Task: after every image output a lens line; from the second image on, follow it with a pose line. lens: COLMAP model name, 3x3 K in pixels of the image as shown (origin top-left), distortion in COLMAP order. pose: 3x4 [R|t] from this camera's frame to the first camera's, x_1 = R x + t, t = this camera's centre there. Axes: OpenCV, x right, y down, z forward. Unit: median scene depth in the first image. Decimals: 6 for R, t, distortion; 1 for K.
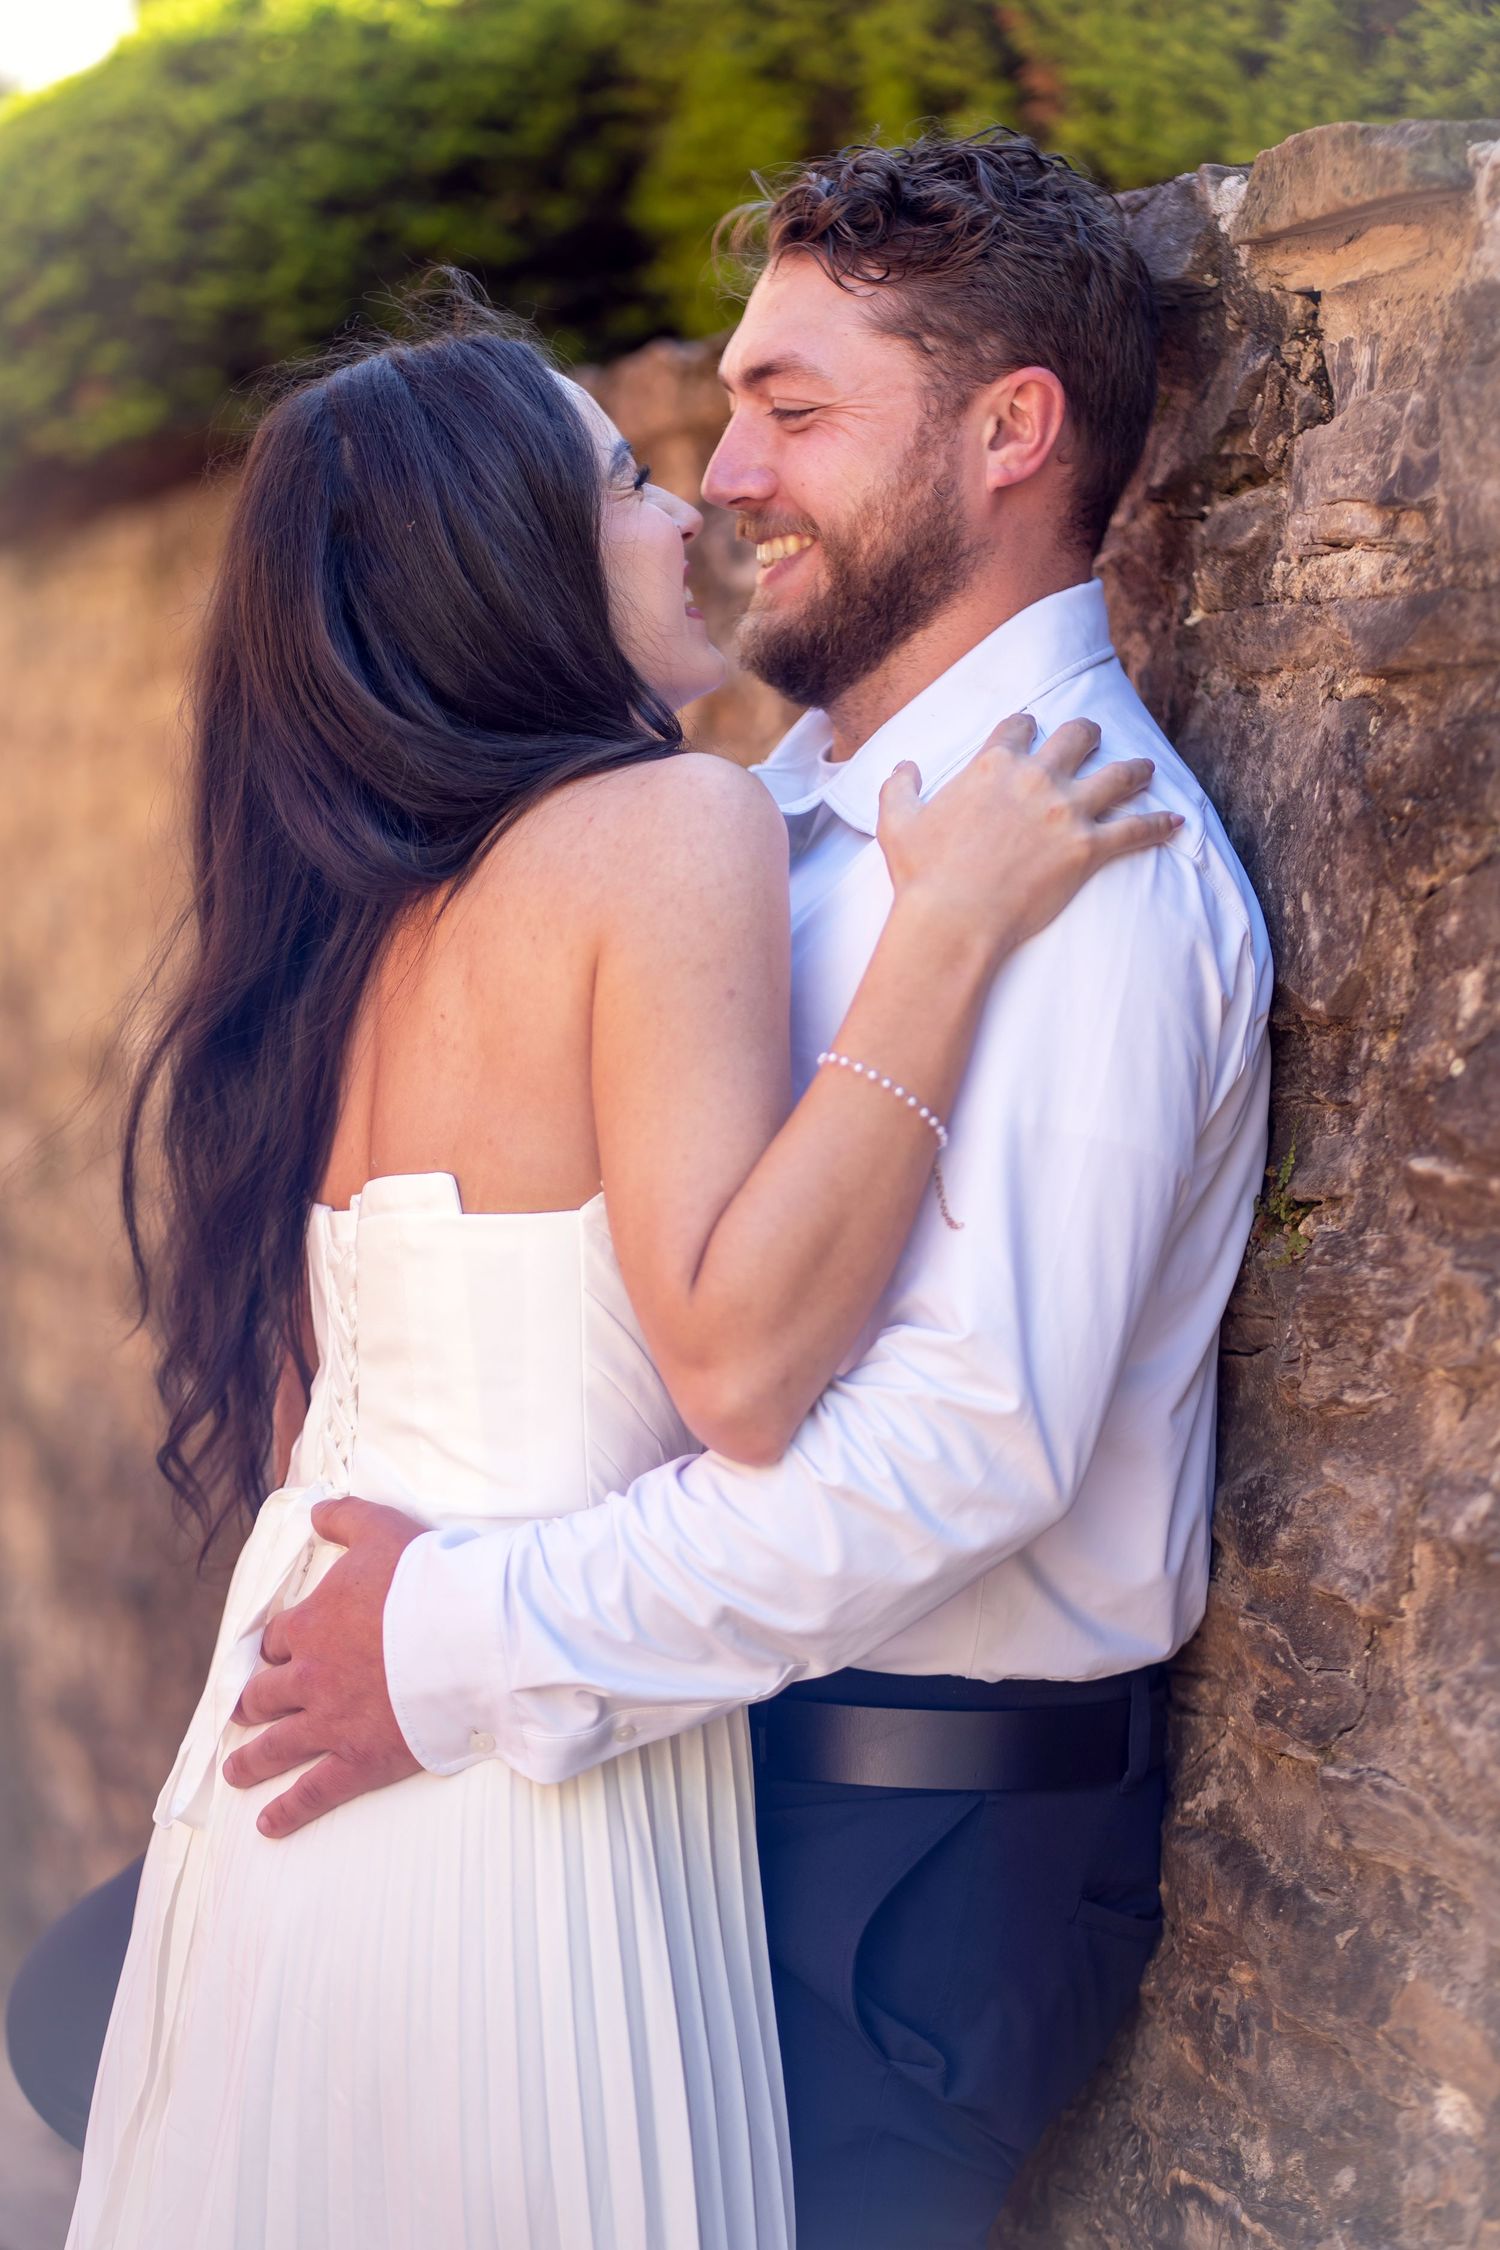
lens RADIAL K [[5608.8, 0, 750.0], [0, 5608.8, 1125.0], [0, 0, 1]] dist [0.112942, -1.469486]
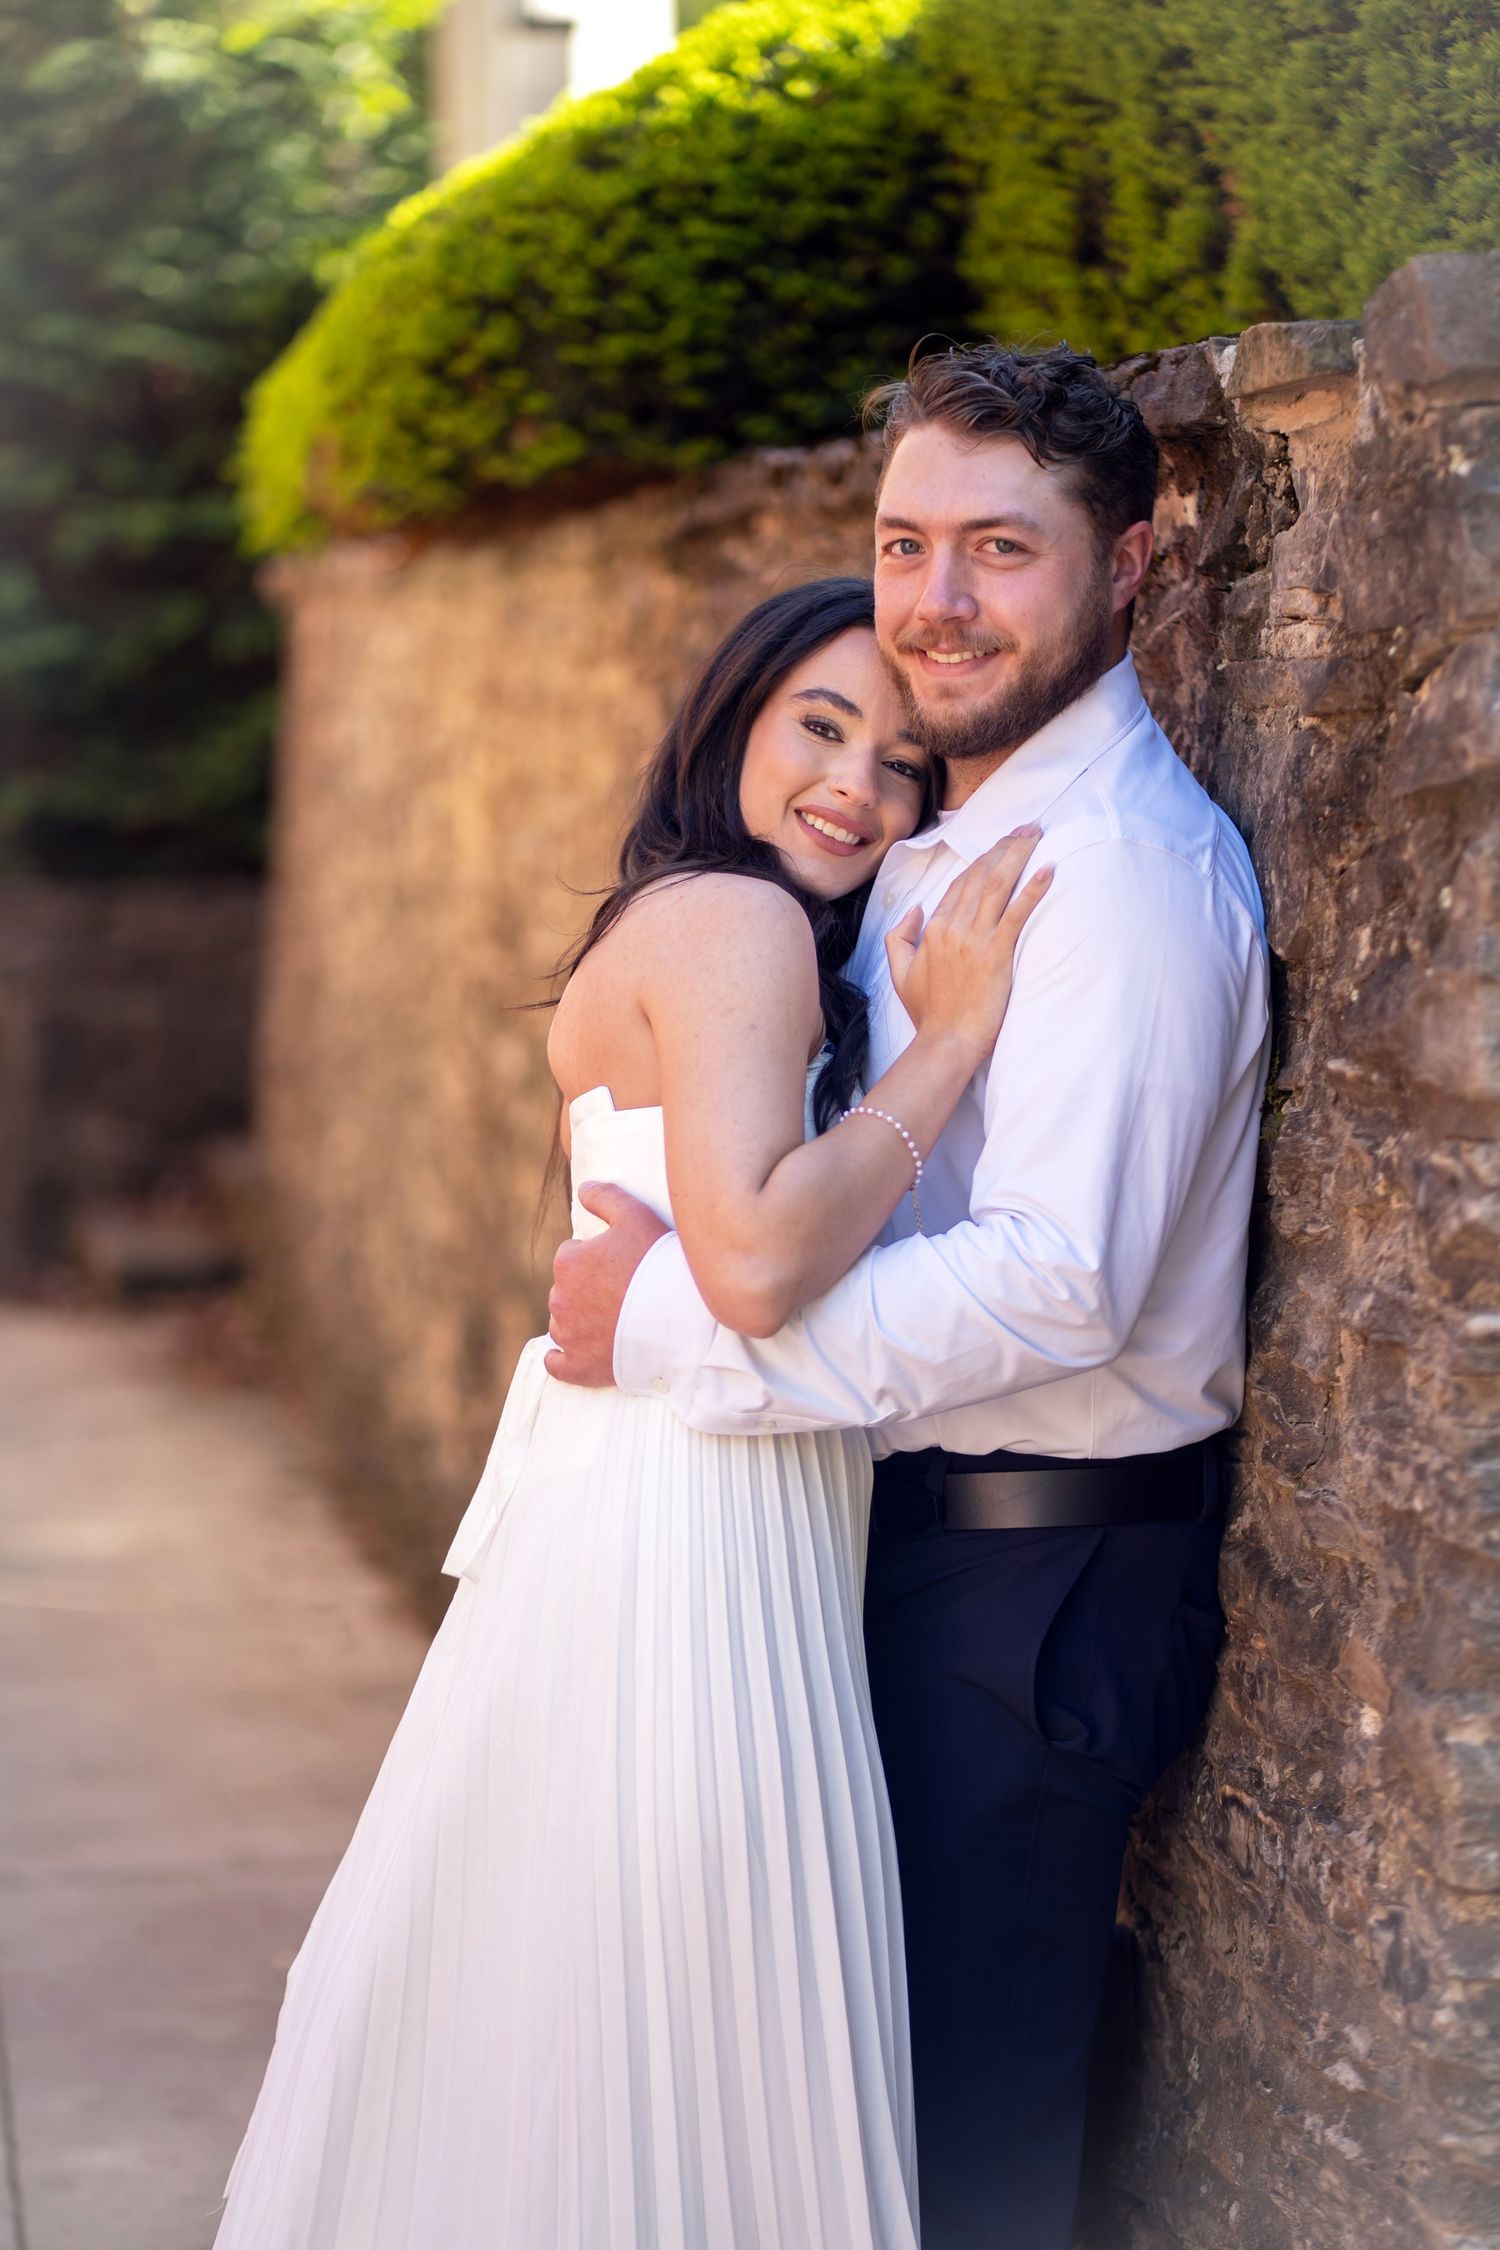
lens RADIAL K [[5608.8, 0, 750.0], [0, 5608.8, 1125.0], [0, 0, 1]] dist [0.112942, -1.469486]
pose [[0.993561, -0.031784, -0.108746, 0.119511], [0.034278, 0.999189, 0.021146, -0.012061], [0.107986, -0.024738, 0.993845, -0.408360]]
